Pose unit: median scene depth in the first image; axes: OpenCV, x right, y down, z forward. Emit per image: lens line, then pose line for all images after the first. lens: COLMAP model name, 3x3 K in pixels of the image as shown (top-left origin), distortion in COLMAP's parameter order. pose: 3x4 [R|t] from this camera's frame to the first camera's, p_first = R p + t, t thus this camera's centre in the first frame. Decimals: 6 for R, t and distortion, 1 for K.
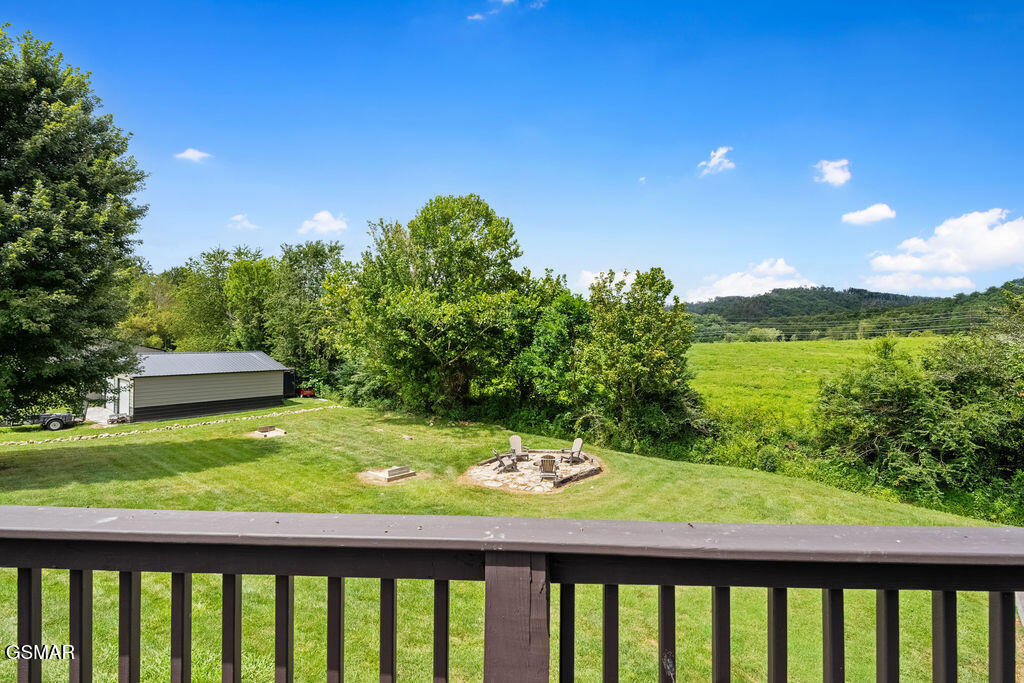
lens RADIAL K [[473.1, 0, 512.0], [0, 473.1, 341.5], [0, 0, 1]] dist [-0.000485, 0.000429]
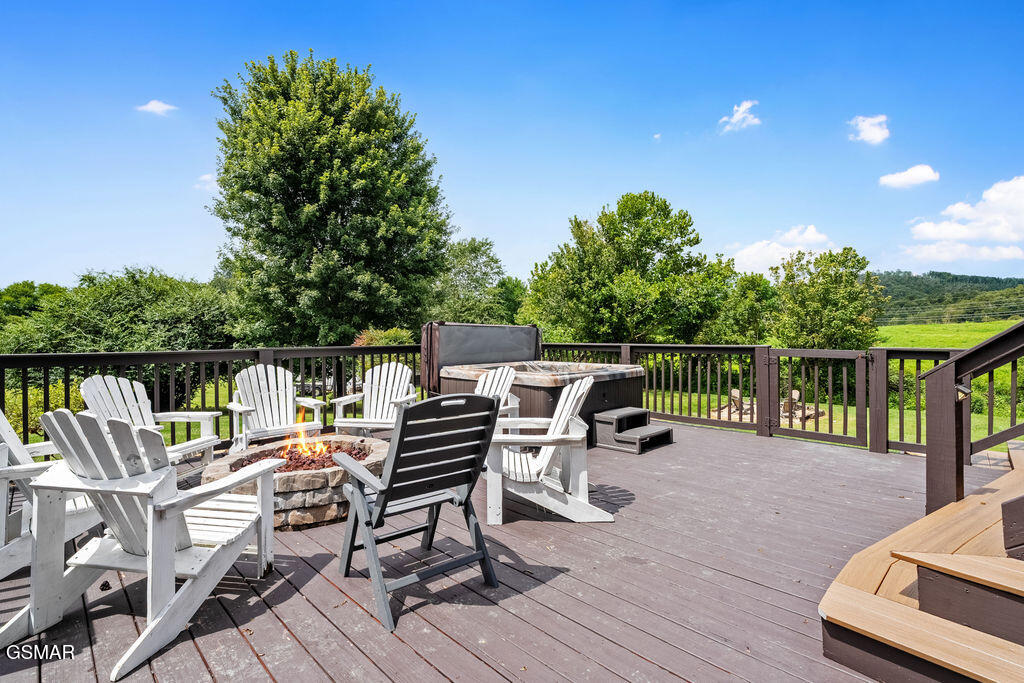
lens RADIAL K [[473.1, 0, 512.0], [0, 473.1, 341.5], [0, 0, 1]] dist [-0.000485, 0.000429]
pose [[0.994858, -0.016621, -0.099902, -0.322468], [0.017577, 0.999808, 0.008693, 0.040756], [0.099739, -0.010404, 0.994959, -0.193085]]
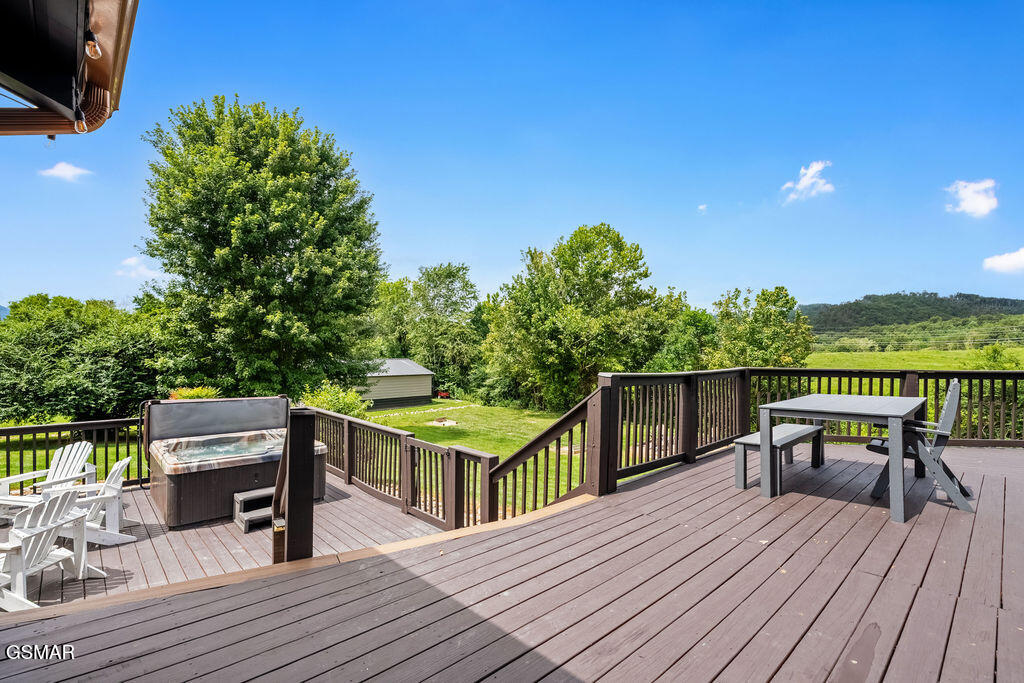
lens RADIAL K [[473.7, 0, 518.2], [0, 473.7, 364.3], [0, 0, 1]] dist [-0.000161, 0.000379]
pose [[0.992127, 0.003418, -0.125190, -0.153770], [-0.000284, 0.999686, 0.025039, 0.006838], [0.125236, -0.024807, 0.991817, -0.203683]]
